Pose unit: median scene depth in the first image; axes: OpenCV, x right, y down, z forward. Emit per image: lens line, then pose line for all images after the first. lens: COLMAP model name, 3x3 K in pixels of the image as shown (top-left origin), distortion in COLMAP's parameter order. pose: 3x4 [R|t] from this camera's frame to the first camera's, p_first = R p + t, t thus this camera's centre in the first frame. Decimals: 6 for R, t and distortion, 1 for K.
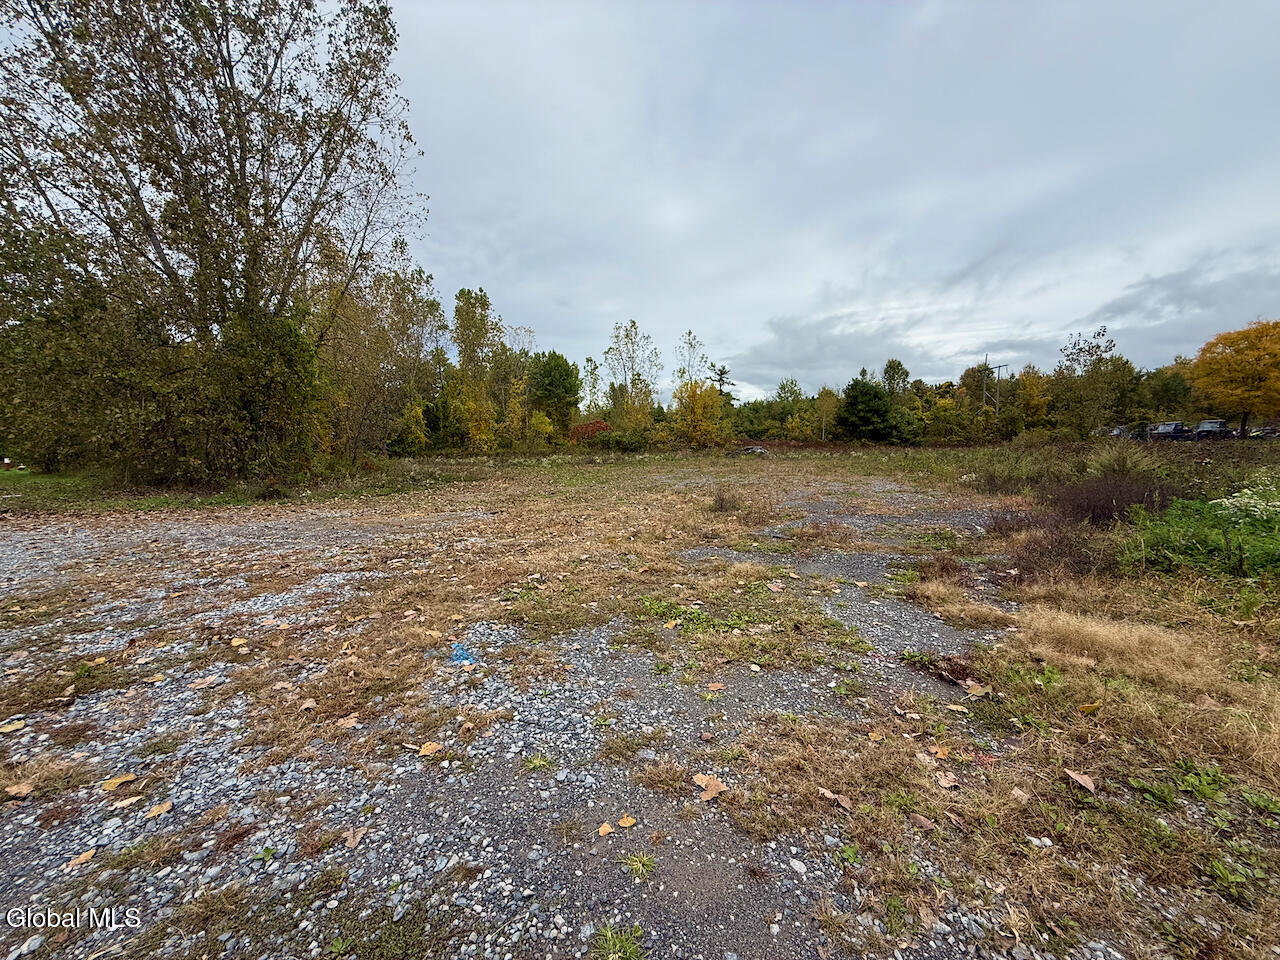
lens RADIAL K [[510.9, 0, 636.2], [0, 510.9, 485.3], [0, 0, 1]] dist [-0.004121, -0.000181]
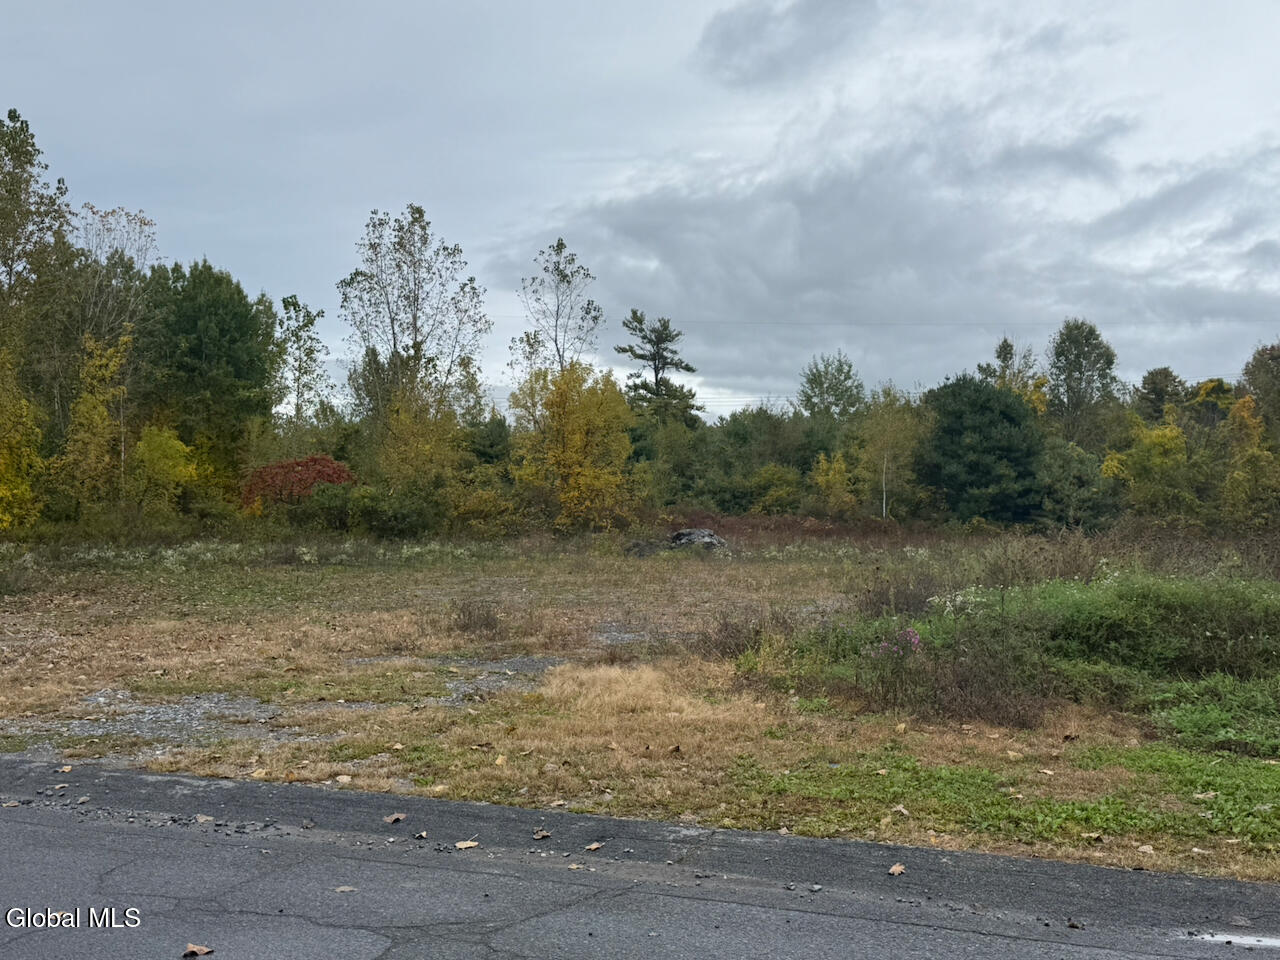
lens RADIAL K [[1448.0, 0, 638.4], [0, 1448.0, 482.2], [0, 0, 1]] dist [0.106746, 0.000000]
pose [[0.990871, 0.024412, 0.132581, 0.018852], [-0.010223, 0.994243, -0.106663, 0.008248], [-0.134422, 0.104333, 0.985416, -0.113257]]
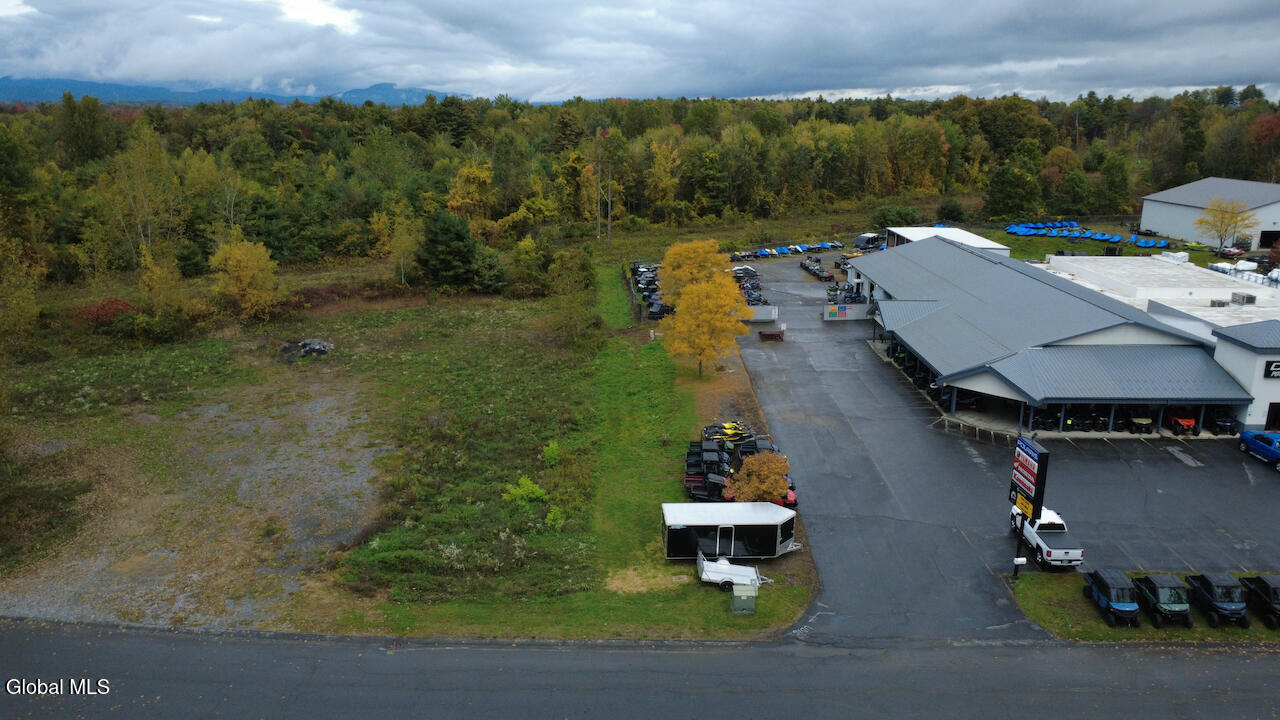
lens RADIAL K [[929.7, 0, 637.0], [0, 929.7, 357.7], [0, 0, 1]] dist [-0.004759, 0.004655]
pose [[0.872554, -0.100714, 0.478023, -0.050956], [0.014529, 0.983435, 0.180679, -0.241180], [-0.488301, -0.150707, 0.859564, -0.554732]]
